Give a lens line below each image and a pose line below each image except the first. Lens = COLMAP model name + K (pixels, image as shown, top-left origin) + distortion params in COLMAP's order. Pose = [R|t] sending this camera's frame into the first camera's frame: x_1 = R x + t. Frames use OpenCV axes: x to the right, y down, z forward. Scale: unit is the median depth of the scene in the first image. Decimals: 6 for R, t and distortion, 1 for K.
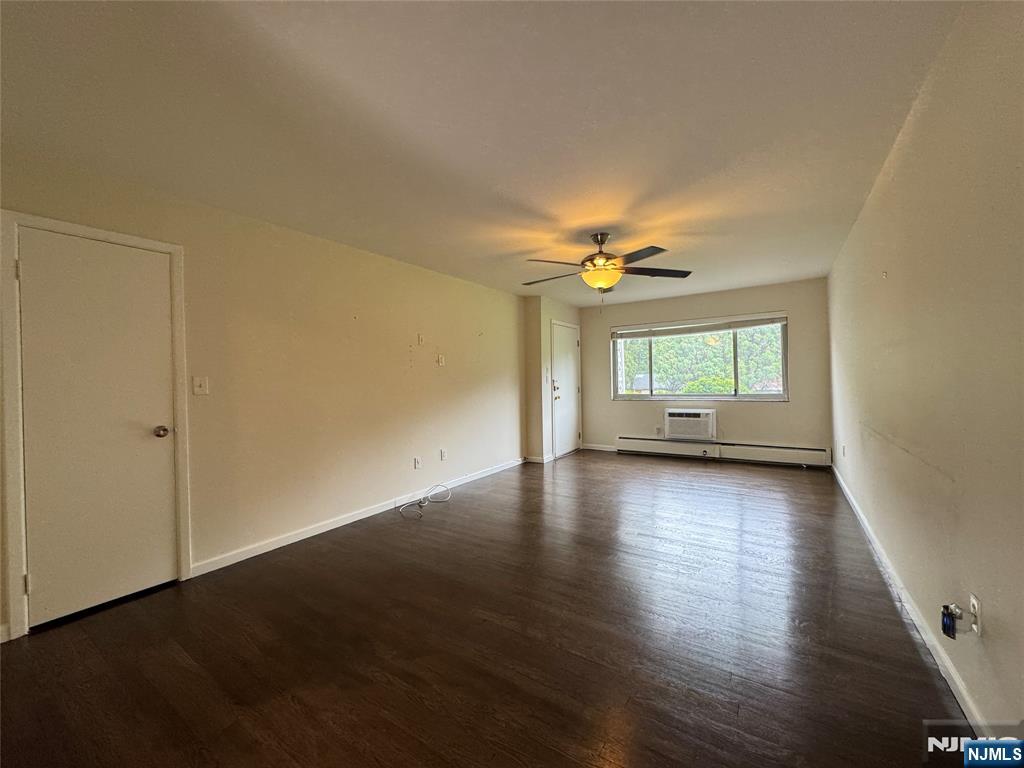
lens RADIAL K [[406.5, 0, 511.7], [0, 406.5, 381.8], [0, 0, 1]] dist [-0.004081, 0.000372]
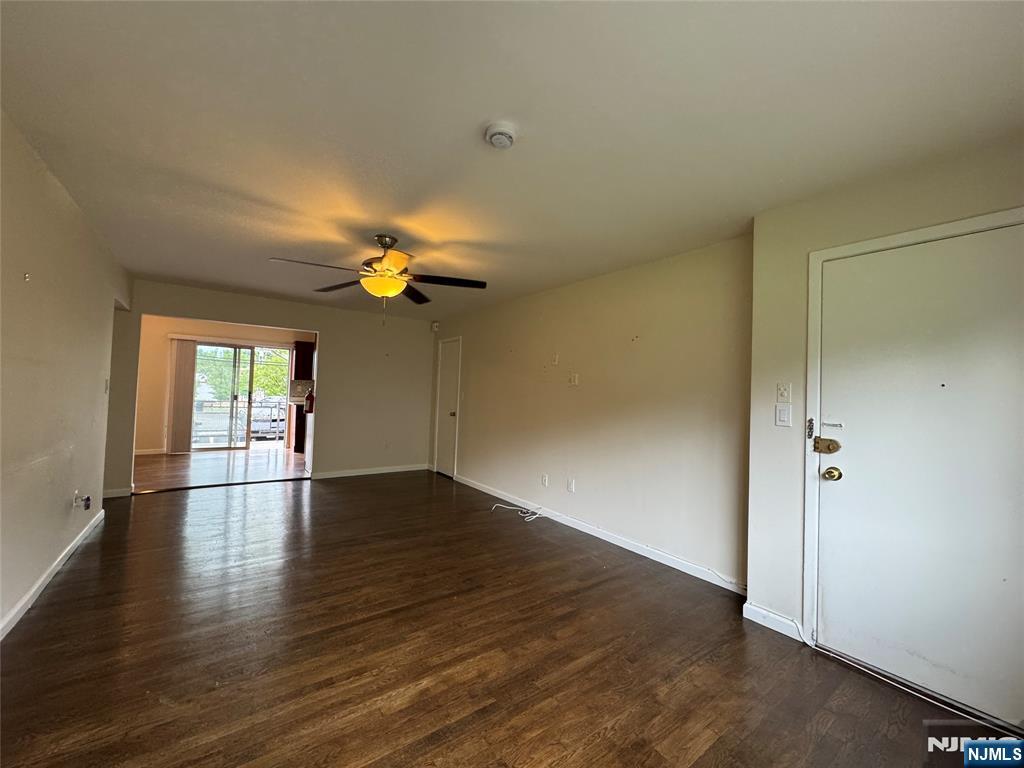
lens RADIAL K [[406.5, 0, 511.7], [0, 406.5, 381.8], [0, 0, 1]] dist [-0.004081, 0.000372]
pose [[-0.346316, -0.017071, -0.937962, 0.558625], [-0.030045, 0.999523, -0.007098, -0.029017], [0.937637, 0.025723, -0.346664, 0.923307]]
